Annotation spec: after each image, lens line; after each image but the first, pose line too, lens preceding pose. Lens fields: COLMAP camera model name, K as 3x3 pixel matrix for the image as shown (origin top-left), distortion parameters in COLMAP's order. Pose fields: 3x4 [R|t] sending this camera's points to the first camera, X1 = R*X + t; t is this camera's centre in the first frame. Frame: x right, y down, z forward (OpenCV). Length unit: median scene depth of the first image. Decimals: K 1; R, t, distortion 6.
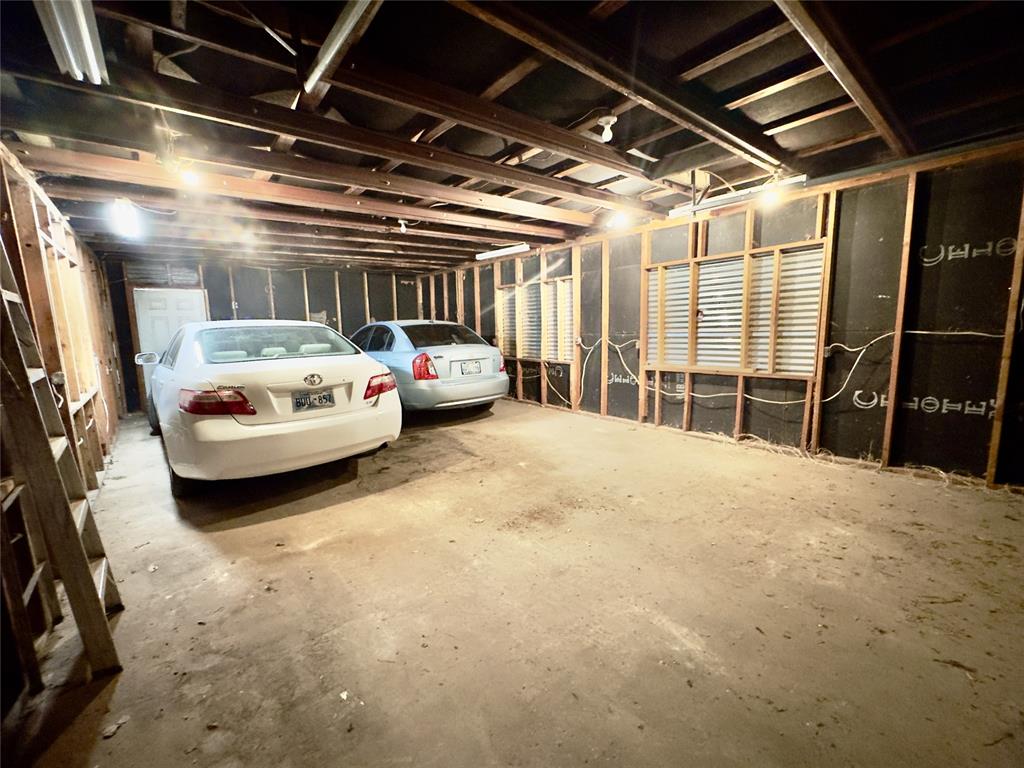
lens RADIAL K [[414.9, 0, 512.4], [0, 414.9, 384.4], [0, 0, 1]] dist [-0.004691, 0.000618]
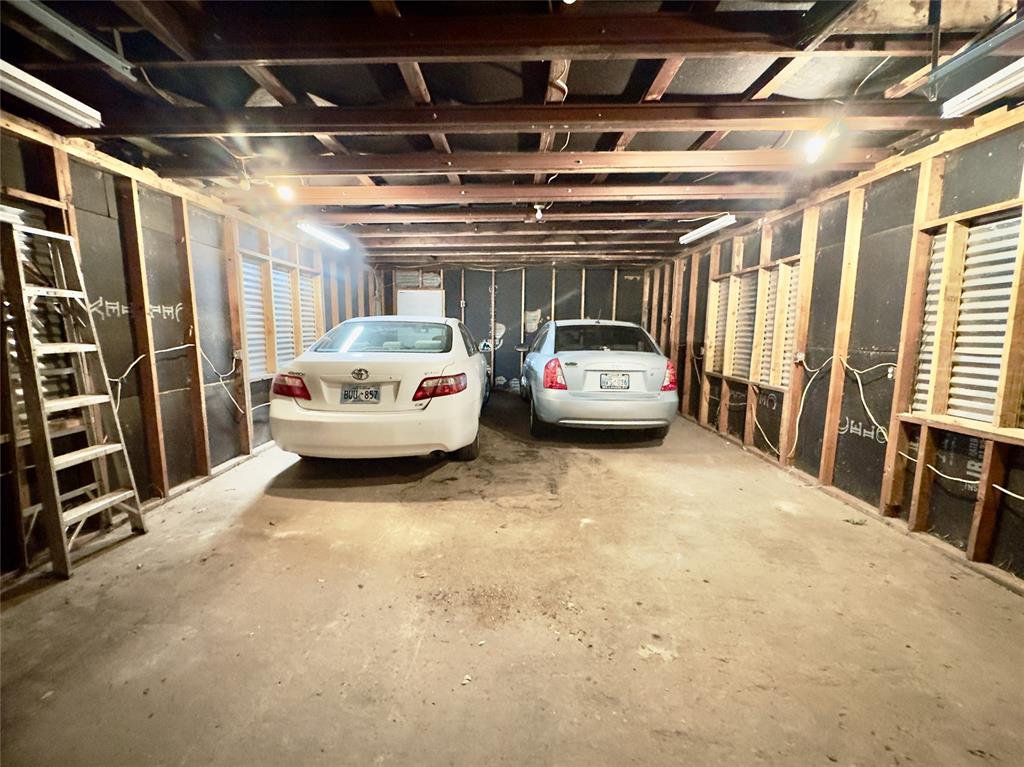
lens RADIAL K [[434.5, 0, 510.4], [0, 434.5, 384.5], [0, 0, 1]] dist [-0.001918, -0.000629]
pose [[0.765861, 0.113699, -0.632874, 0.312996], [-0.119394, 0.992272, 0.033784, -0.043565], [0.631824, 0.049687, 0.773517, 0.273136]]
